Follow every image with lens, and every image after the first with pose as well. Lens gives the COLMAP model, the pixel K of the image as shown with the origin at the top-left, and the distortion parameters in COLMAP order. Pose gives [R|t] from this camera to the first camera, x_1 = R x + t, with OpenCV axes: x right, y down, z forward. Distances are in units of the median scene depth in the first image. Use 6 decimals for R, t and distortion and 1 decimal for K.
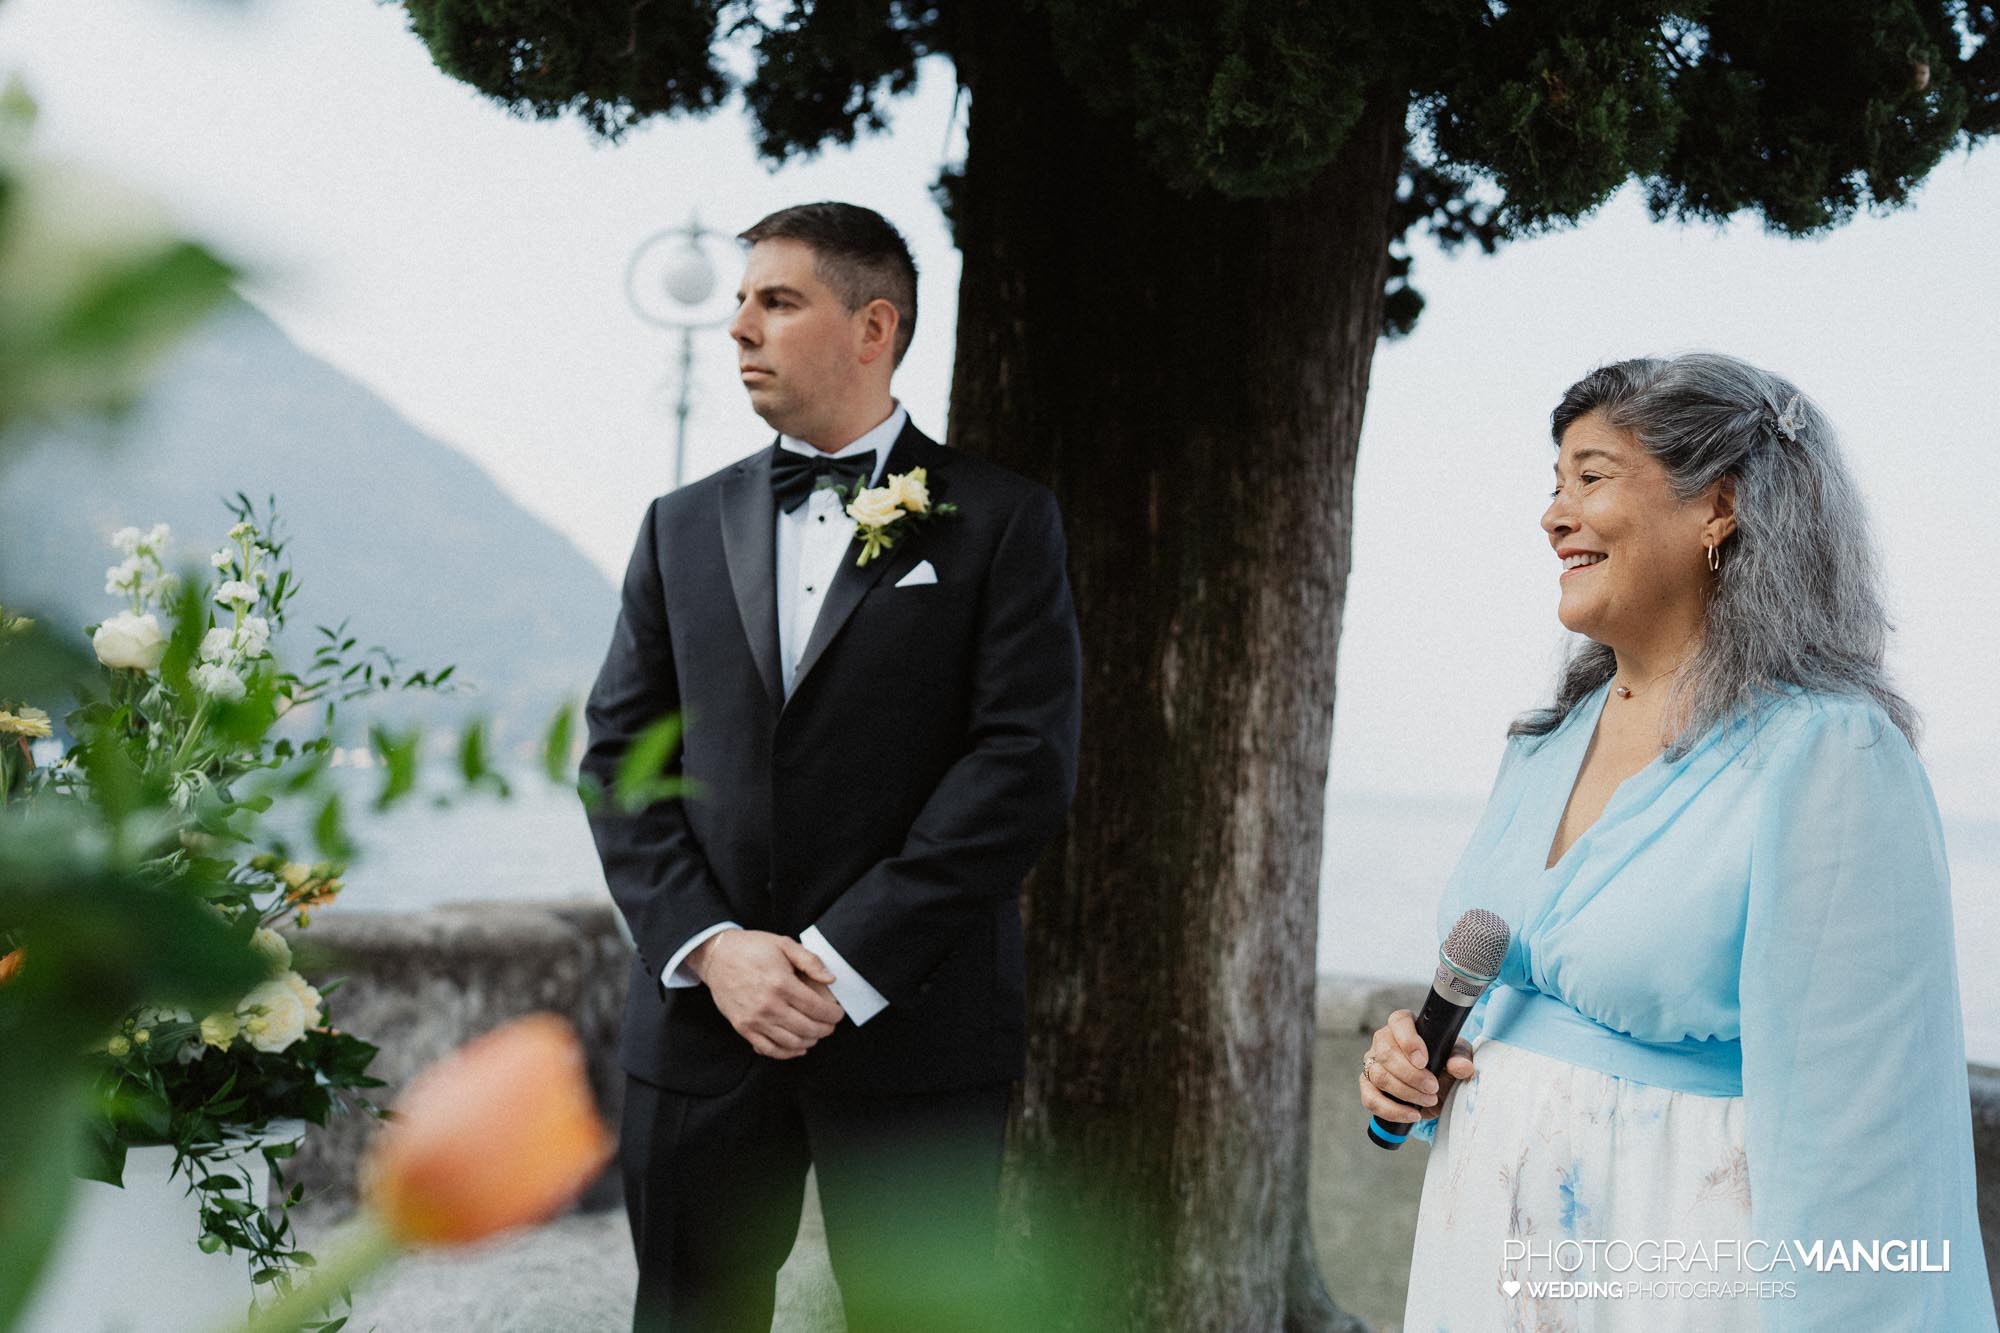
lens RADIAL K [[1989.9, 0, 1000.0], [0, 1989.9, 666.5], [0, 0, 1]] dist [-0.005132, 0.004308]
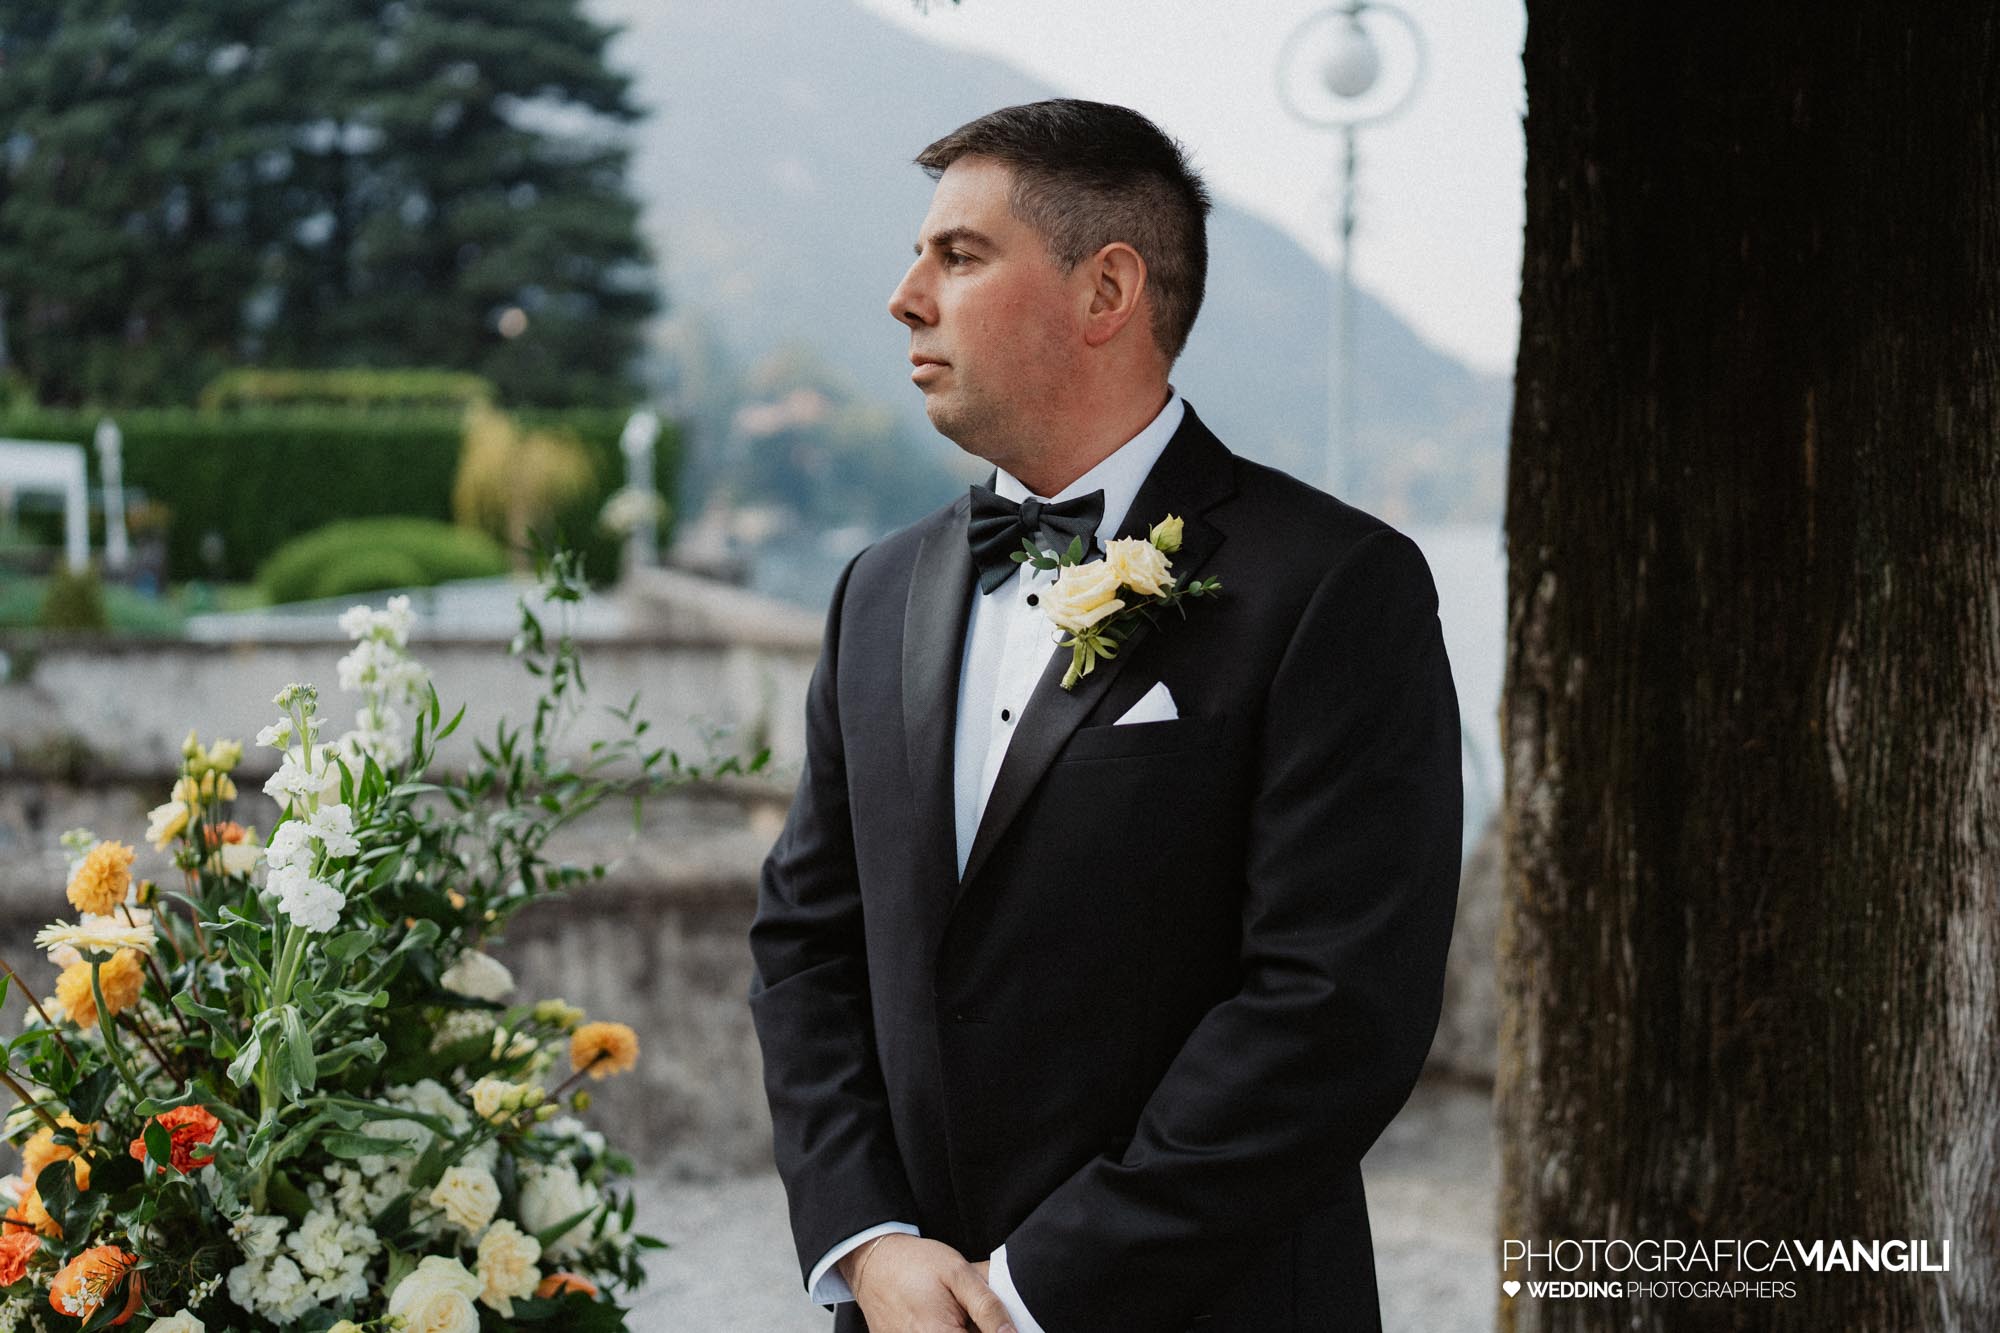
lens RADIAL K [[1948.2, 0, 1001.6], [0, 1948.2, 663.4], [0, 0, 1]] dist [0.004505, 0.173771]
pose [[0.888169, 0.005014, -0.459489, 0.138622], [0.040631, 0.995167, 0.089398, -0.080946], [0.457716, -0.098070, 0.883673, 0.322743]]
